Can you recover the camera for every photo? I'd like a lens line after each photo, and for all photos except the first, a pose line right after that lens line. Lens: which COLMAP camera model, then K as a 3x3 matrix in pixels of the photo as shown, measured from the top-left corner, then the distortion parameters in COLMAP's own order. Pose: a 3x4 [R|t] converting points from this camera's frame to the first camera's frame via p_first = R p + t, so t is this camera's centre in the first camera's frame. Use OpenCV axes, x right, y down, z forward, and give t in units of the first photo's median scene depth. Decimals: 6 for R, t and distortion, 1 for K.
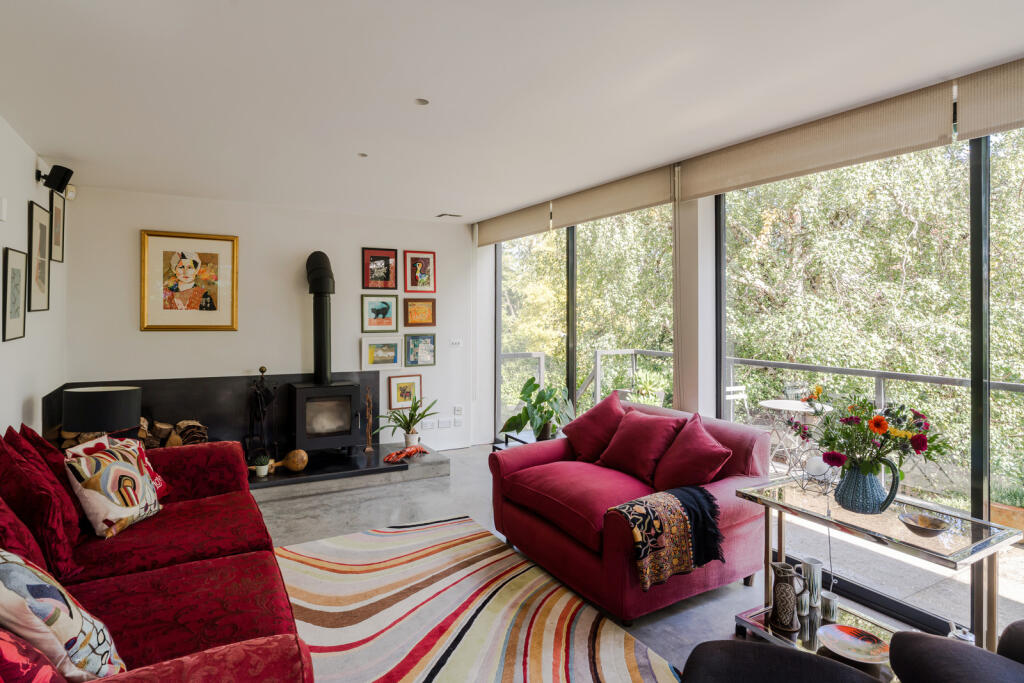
lens RADIAL K [[572.7, 0, 508.8], [0, 572.7, 318.9], [0, 0, 1]] dist [-0.014439, -0.000052]
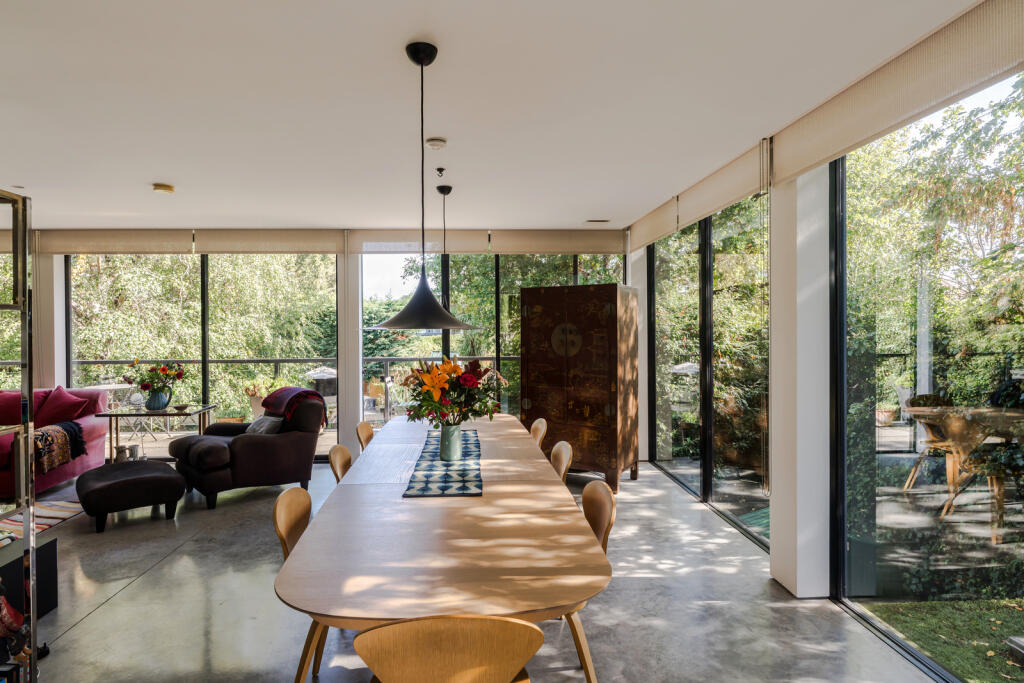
lens RADIAL K [[572.7, 0, 508.8], [0, 572.7, 318.9], [0, 0, 1]] dist [-0.014439, -0.000052]
pose [[0.439975, 0.000117, 0.898010, -0.698973], [0.016126, 0.999838, -0.008031, 0.003949], [-0.897865, 0.018015, 0.439902, -1.101310]]
